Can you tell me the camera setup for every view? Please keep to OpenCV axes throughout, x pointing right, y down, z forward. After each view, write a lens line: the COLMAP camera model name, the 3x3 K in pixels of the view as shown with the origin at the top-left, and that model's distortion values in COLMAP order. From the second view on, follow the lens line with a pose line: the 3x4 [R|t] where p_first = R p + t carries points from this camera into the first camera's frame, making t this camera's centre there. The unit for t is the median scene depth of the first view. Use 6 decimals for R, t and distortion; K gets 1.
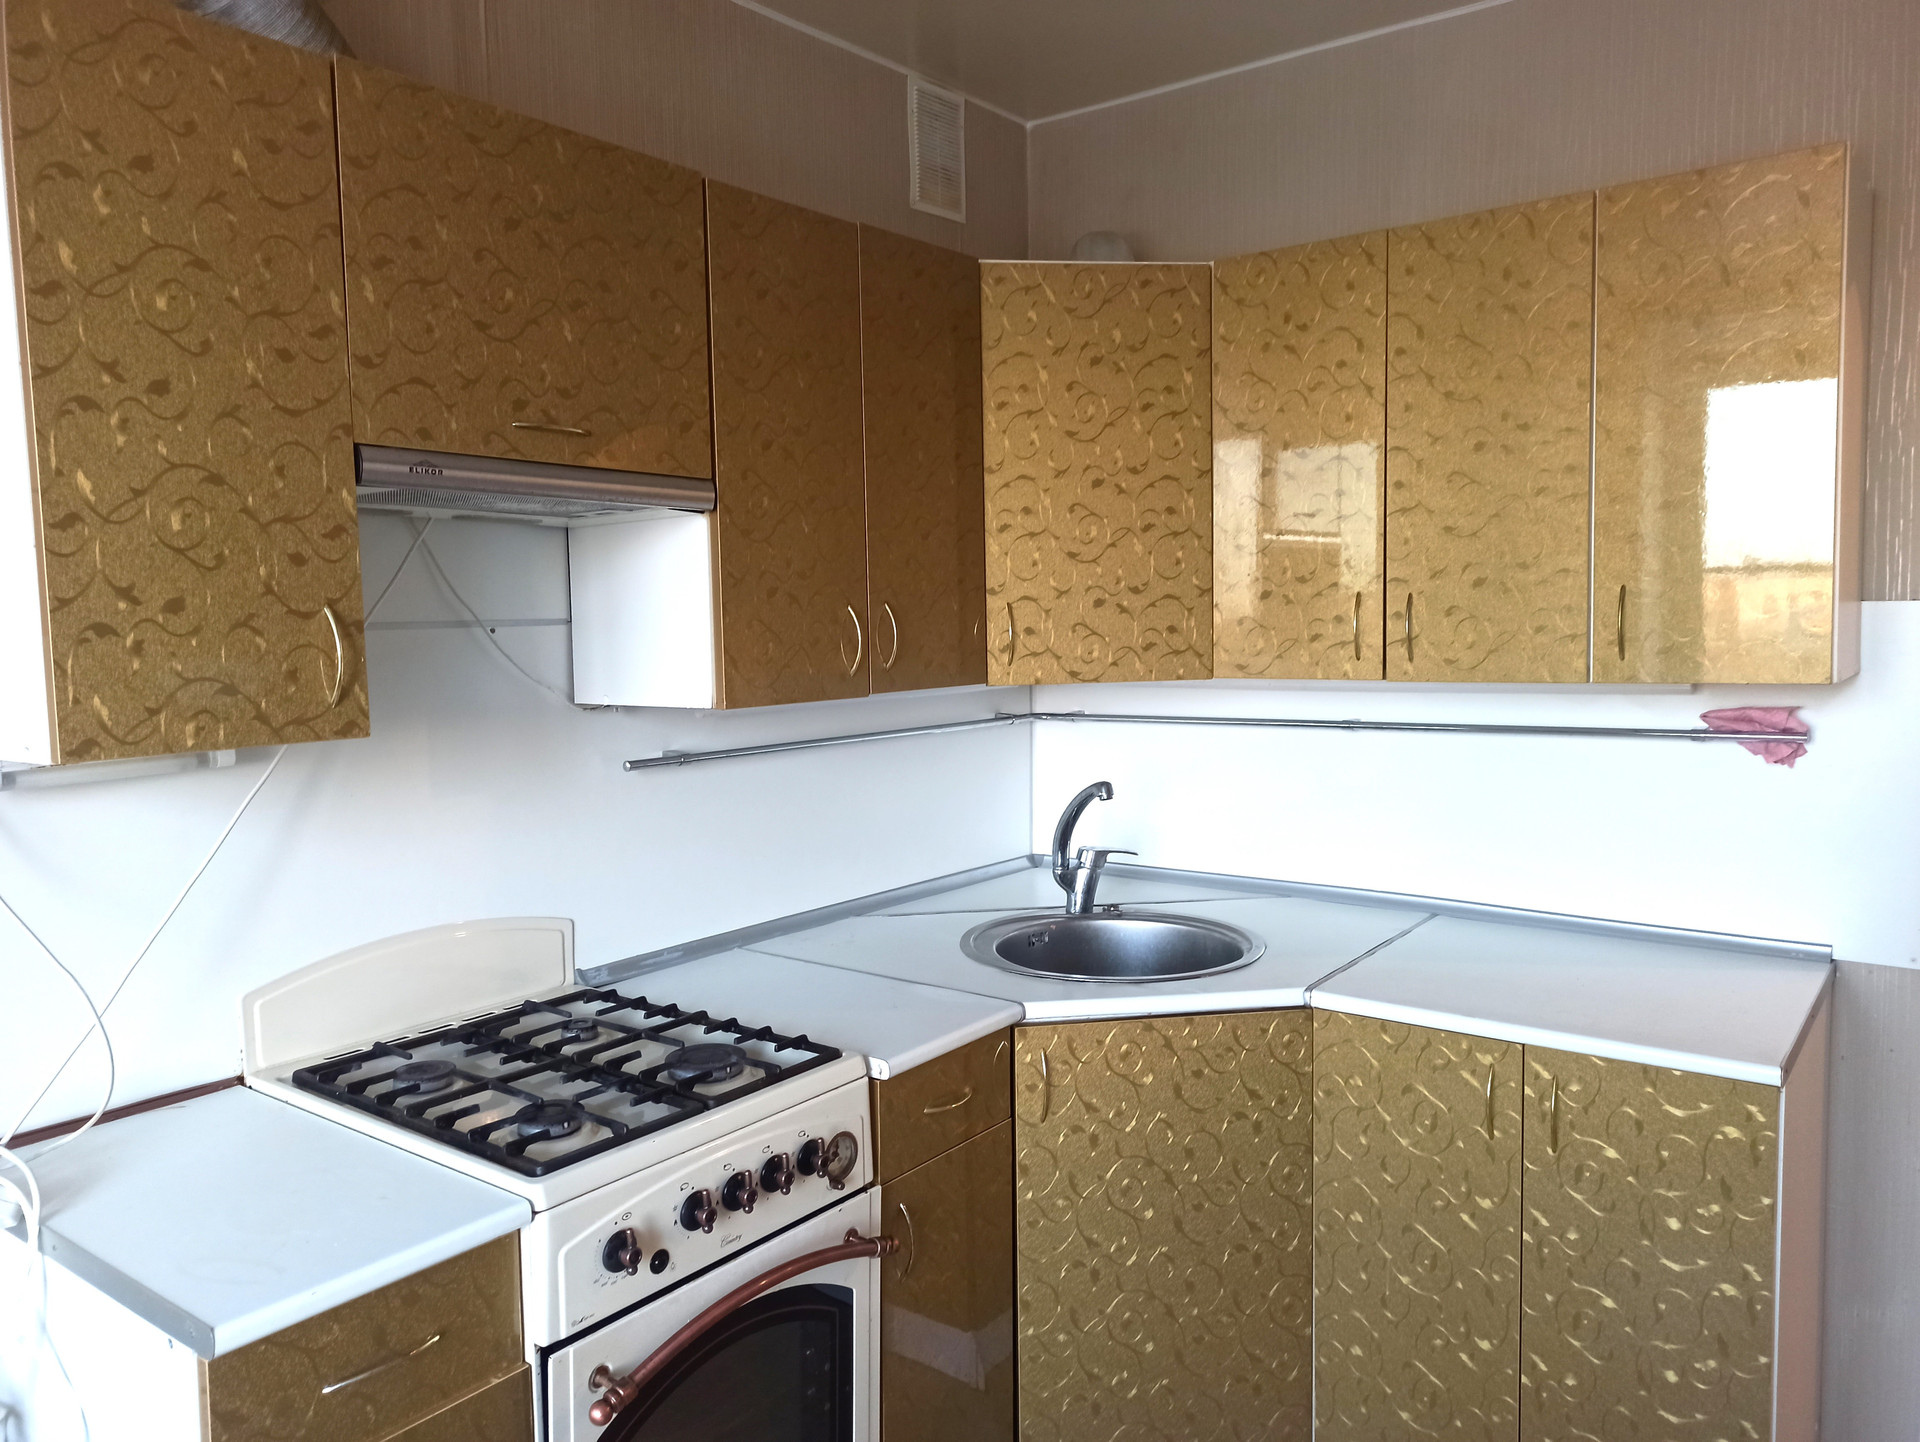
lens RADIAL K [[1398.3, 0, 960.0], [0, 1398.3, 721.0], [0, 0, 1]] dist [0.075143, -0.001242]
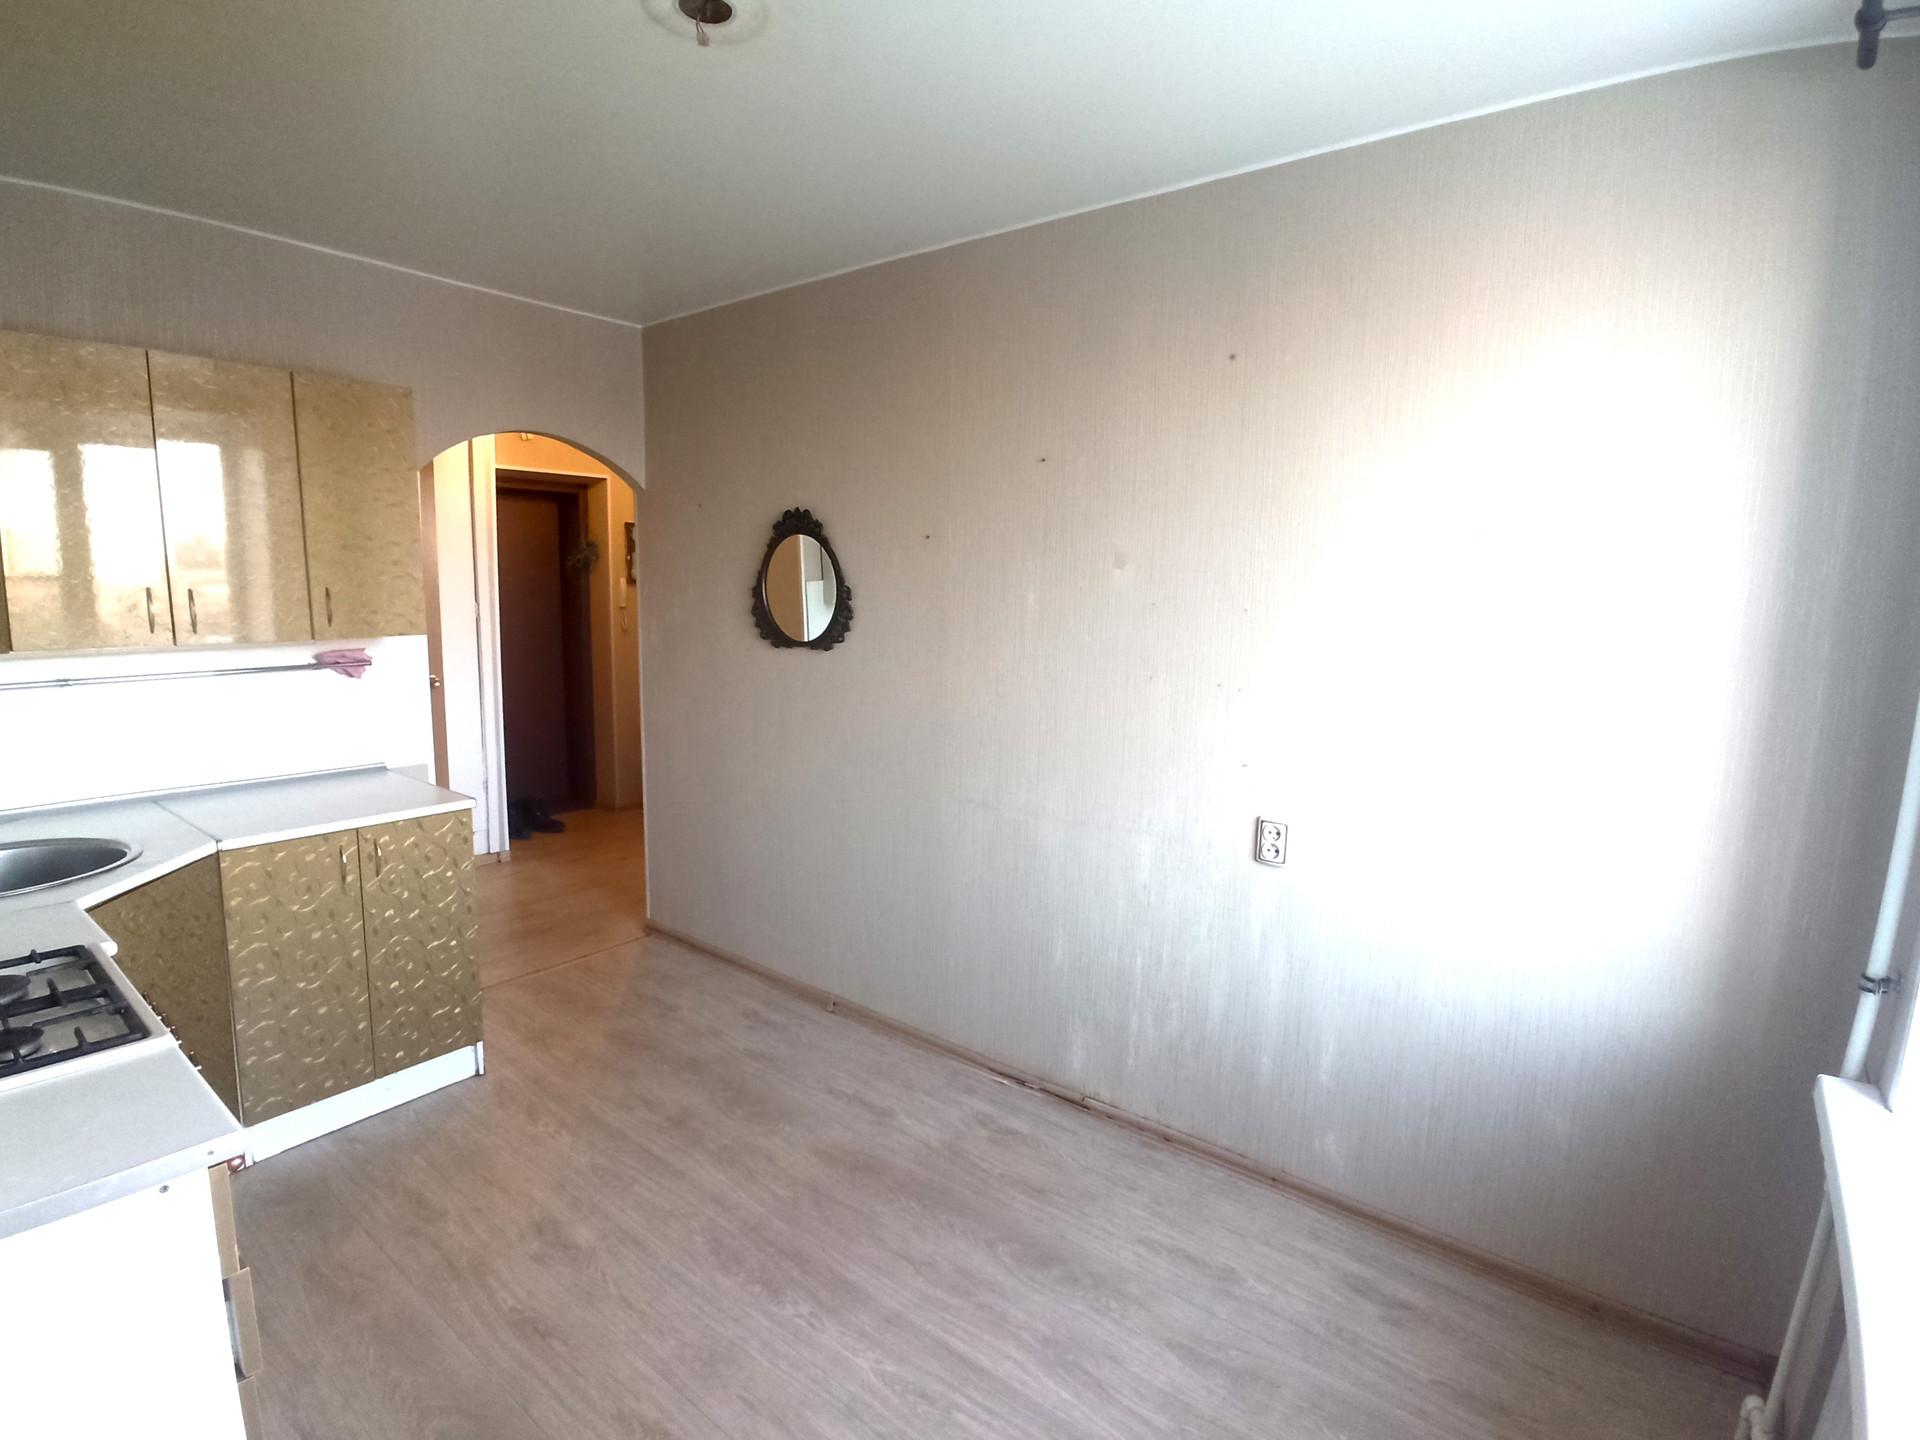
lens RADIAL K [[889.8, 0, 960.0], [0, 889.8, 720.0], [0, 0, 1]] dist [-0.038697, 0.000275]
pose [[0.013240, -0.121639, 0.992486, -0.685283], [0.051381, 0.991345, 0.120814, -0.016555], [-0.998591, 0.049395, 0.019375, 0.154489]]
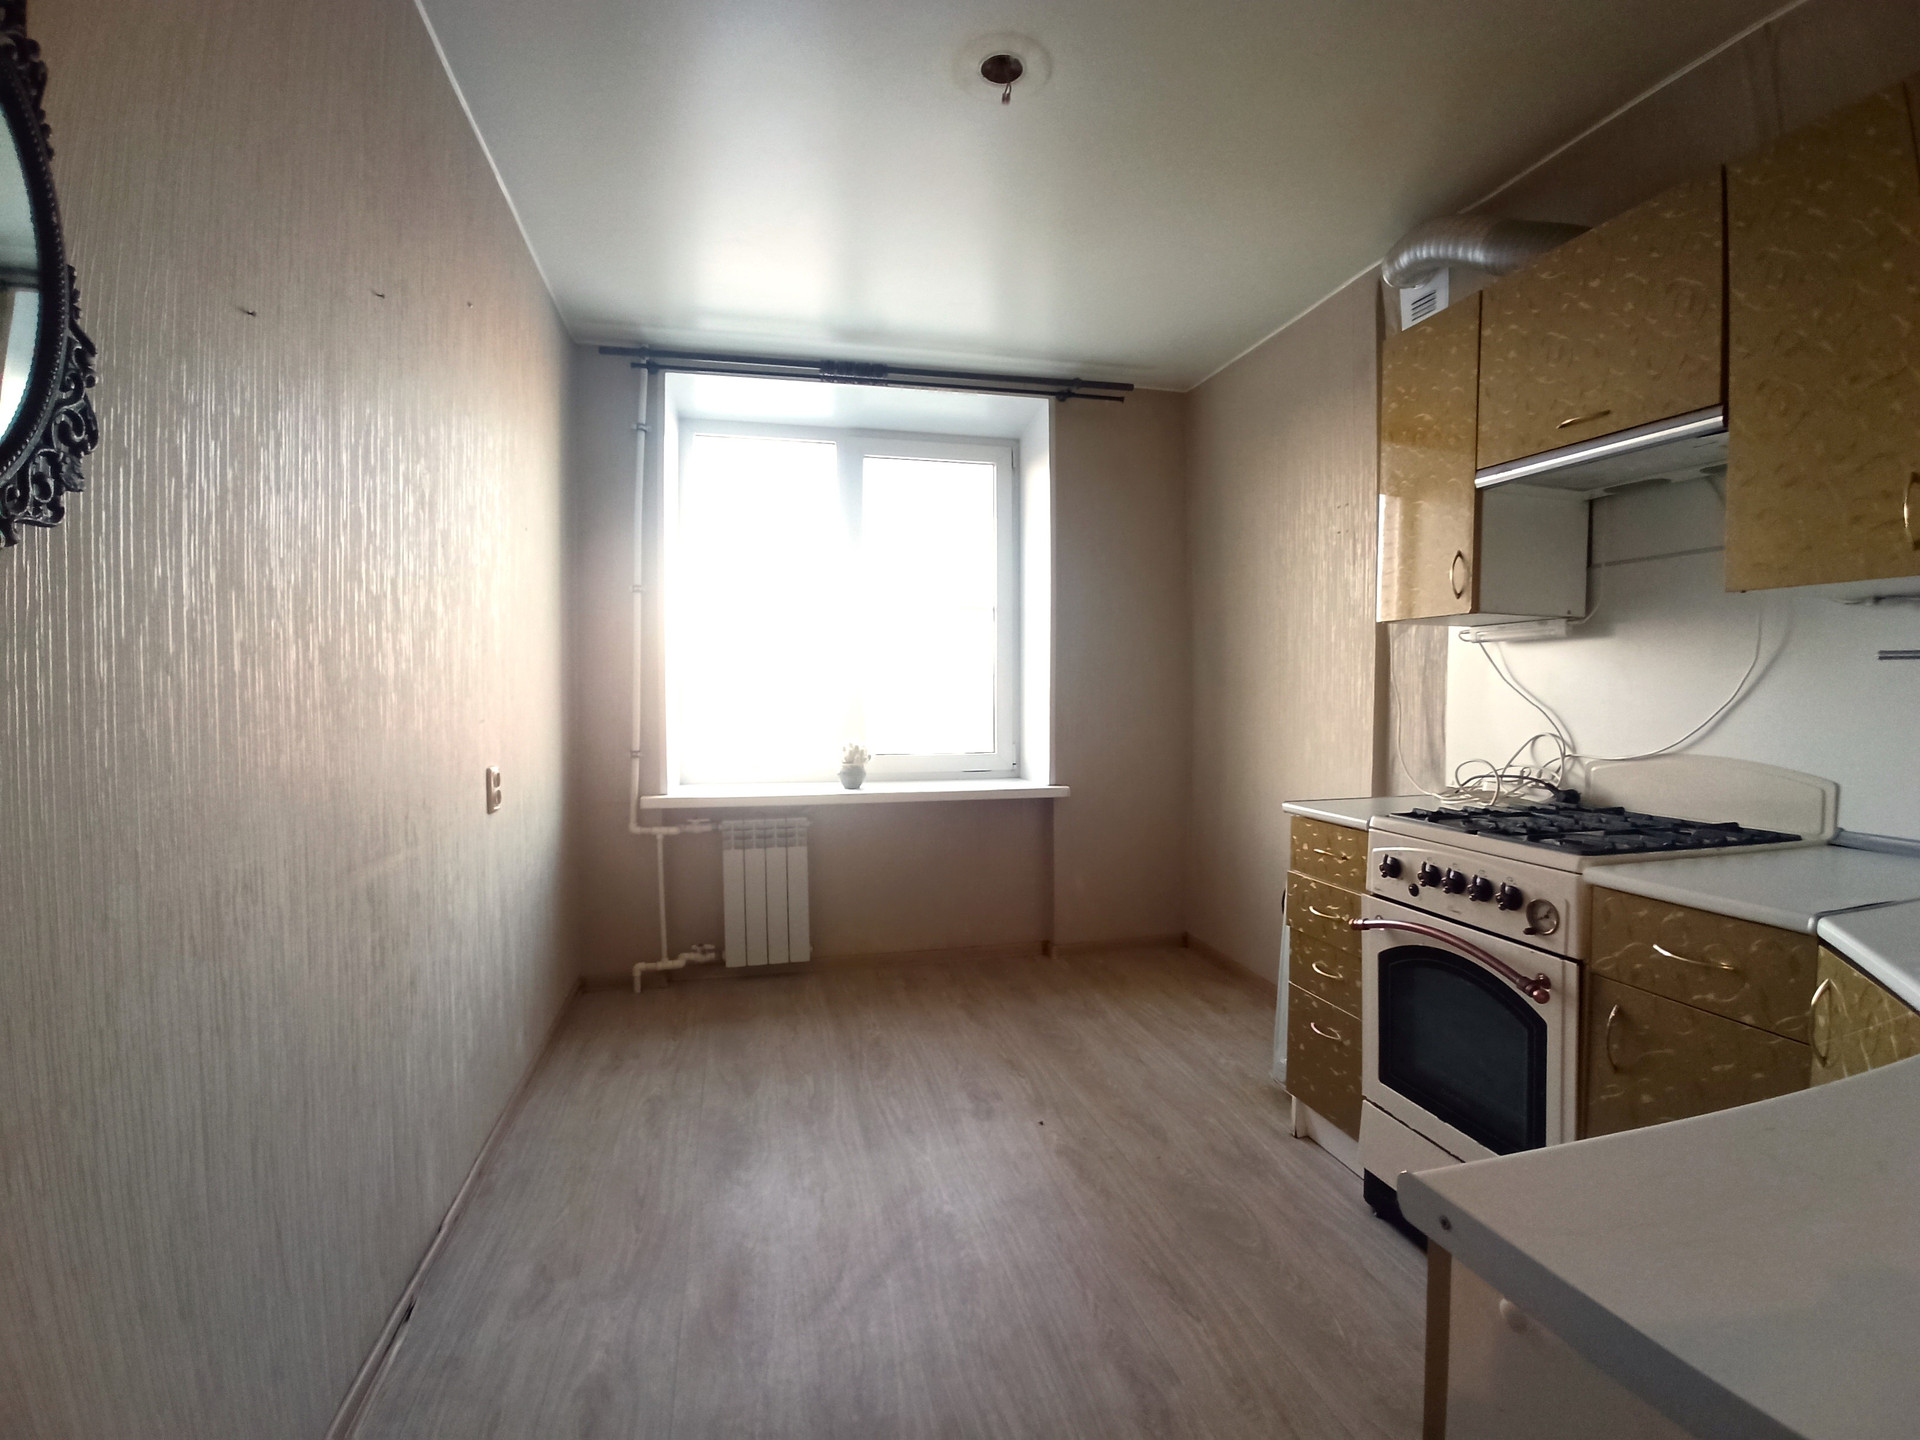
lens RADIAL K [[889.8, 0, 960.0], [0, 889.8, 720.0], [0, 0, 1]] dist [-0.038697, 0.000275]
pose [[-0.626021, 0.041555, -0.778699, 0.735440], [-0.047051, 0.994747, 0.090910, 0.062342], [0.778386, 0.093550, -0.620777, 0.878006]]
